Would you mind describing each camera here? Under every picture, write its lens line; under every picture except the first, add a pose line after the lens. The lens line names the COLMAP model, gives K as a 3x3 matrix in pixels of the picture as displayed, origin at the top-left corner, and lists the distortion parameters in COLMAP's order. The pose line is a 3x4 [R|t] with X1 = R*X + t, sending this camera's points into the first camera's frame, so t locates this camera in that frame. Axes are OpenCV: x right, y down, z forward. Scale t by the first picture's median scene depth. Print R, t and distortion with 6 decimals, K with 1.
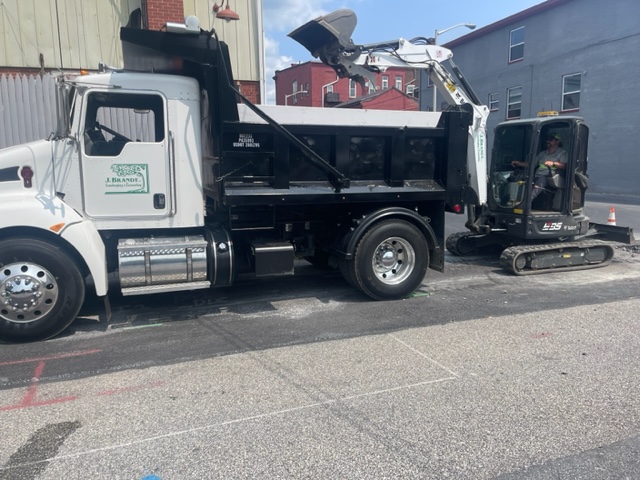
lens RADIAL K [[489.0, 0, 318.5], [0, 489.0, 239.5], [0, 0, 1]] dist [0.032120, -0.041358]
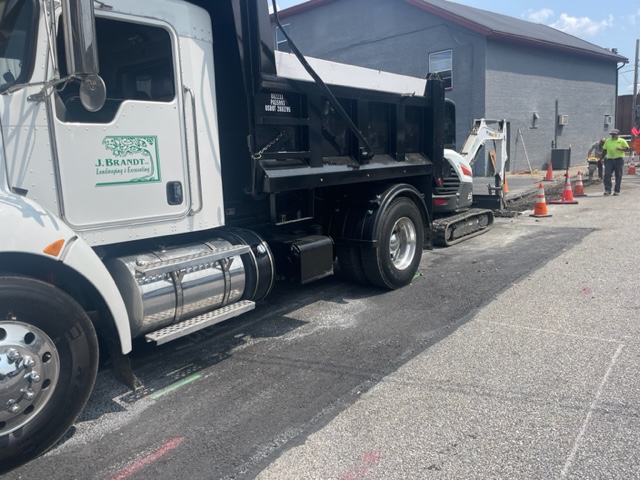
lens RADIAL K [[489.0, 0, 319.0], [0, 489.0, 237.4], [0, 0, 1]] dist [0.032120, -0.041358]
pose [[0.864291, -0.119144, 0.488678, -0.492931], [0.119494, 0.992363, 0.030606, -0.015928], [-0.488592, 0.031942, 0.871927, 0.337299]]
